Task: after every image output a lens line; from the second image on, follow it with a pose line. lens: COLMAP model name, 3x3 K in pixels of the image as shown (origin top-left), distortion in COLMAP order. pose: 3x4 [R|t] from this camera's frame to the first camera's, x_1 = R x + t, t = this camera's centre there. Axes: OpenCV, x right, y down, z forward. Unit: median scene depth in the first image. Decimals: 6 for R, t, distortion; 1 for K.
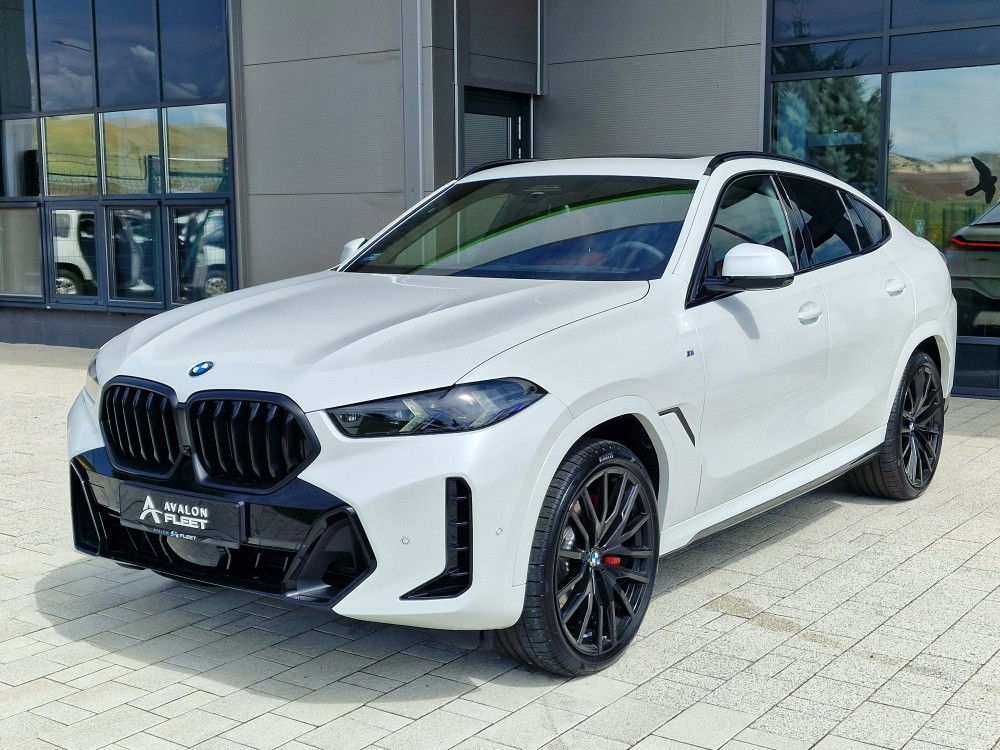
lens RADIAL K [[1288.1, 0, 499.4], [0, 1288.1, 348.2], [0, 0, 1]] dist [0.245676, -0.812577]
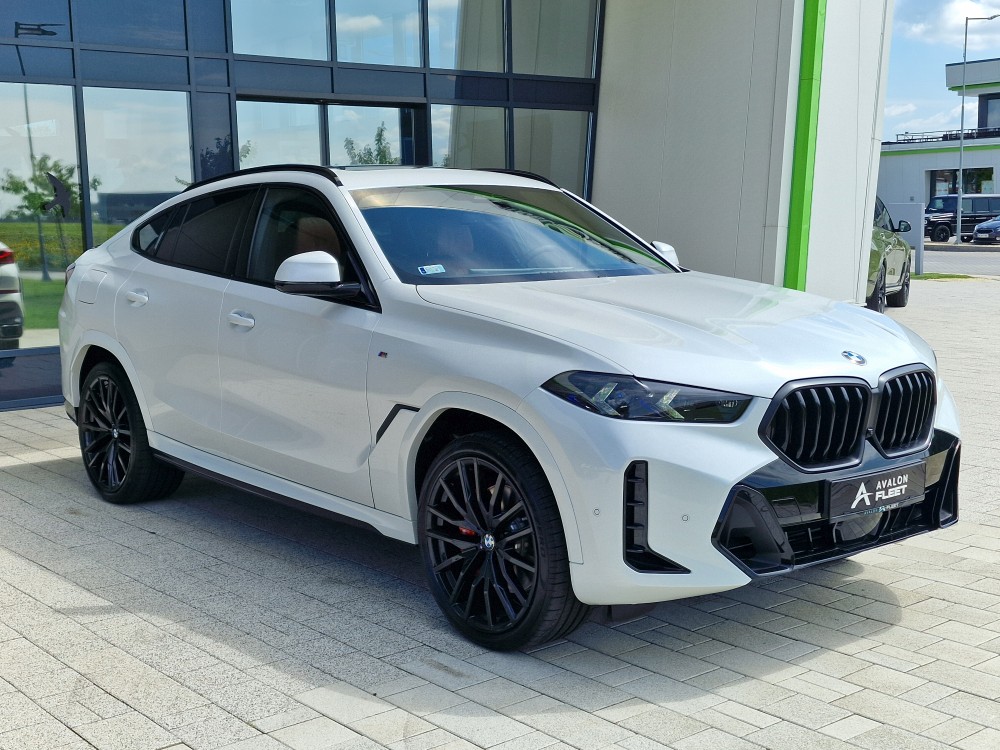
lens RADIAL K [[1280.0, 0, 470.9], [0, 1280.0, 372.3], [0, 0, 1]] dist [0.114544, -0.031232]
pose [[0.274735, -0.116492, 0.954437, -1.354869], [0.119021, 0.989120, 0.086465, -0.103165], [-0.954125, 0.089843, 0.285610, 1.008909]]
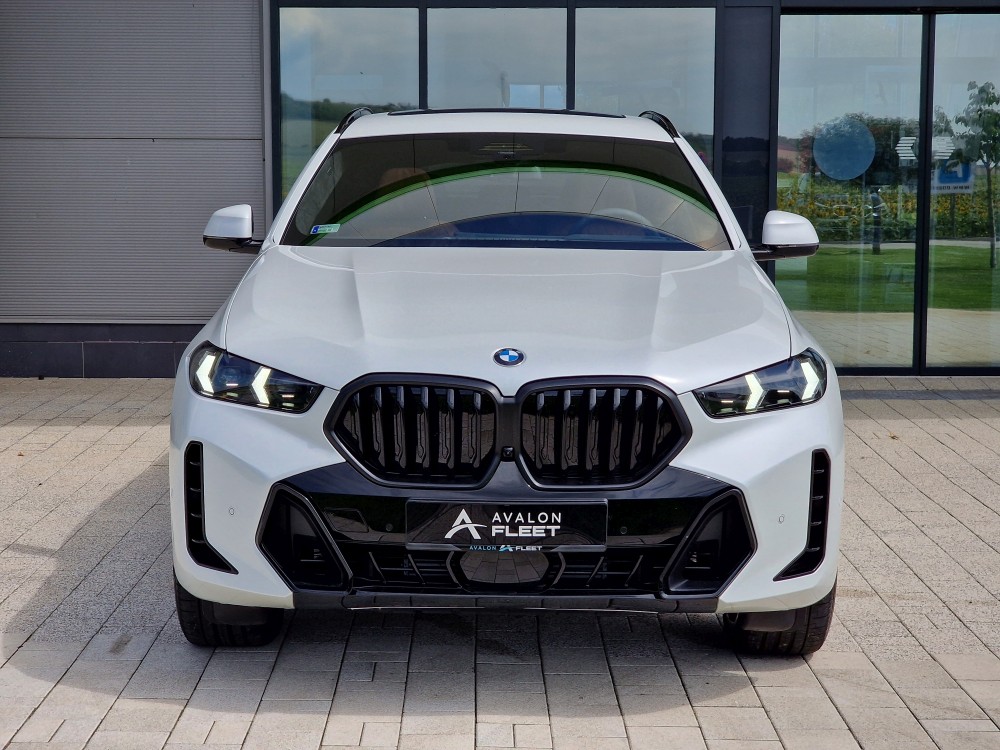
lens RADIAL K [[1899.0, 0, 500.0], [0, 1899.0, 375.0], [0, 0, 1]] dist [-0.430808, 3.714263]
pose [[0.811189, -0.051111, 0.582546, -0.972923], [0.046727, 0.998653, 0.022552, -0.000045], [-0.582914, 0.008927, 0.812485, -0.011697]]
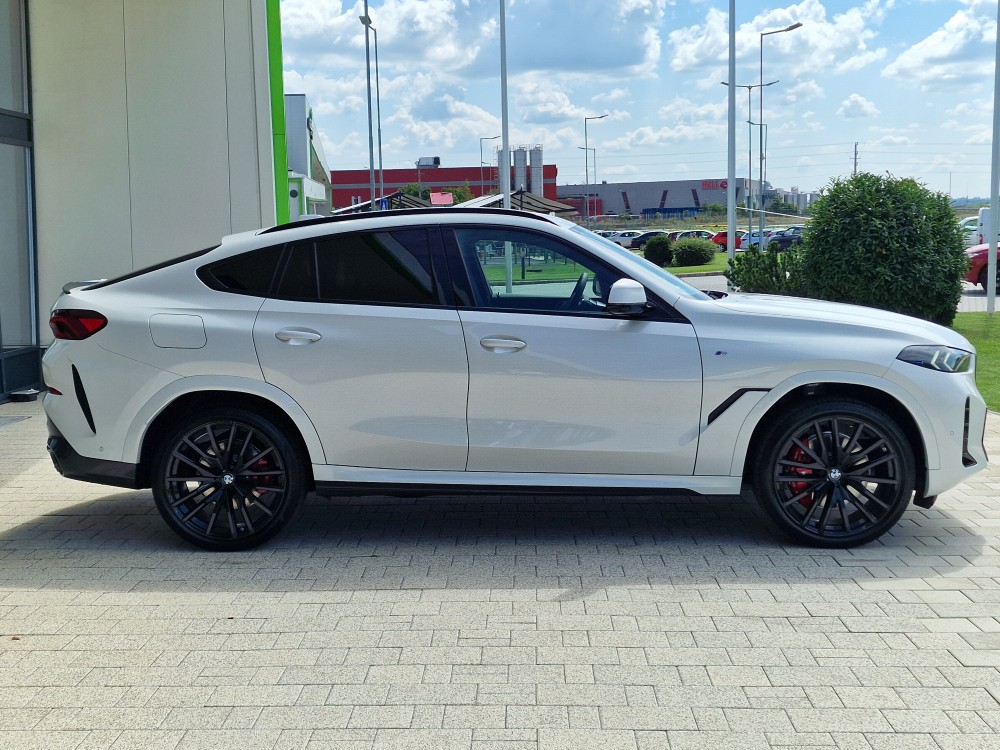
lens RADIAL K [[1280.0, 0, 470.9], [0, 1280.0, 372.3], [0, 0, 1]] dist [0.114544, -0.031232]
pose [[-0.525690, -0.075538, 0.847316, -1.416366], [0.116858, 0.980194, 0.159885, -0.292786], [-0.842611, 0.183065, -0.506451, 2.495619]]
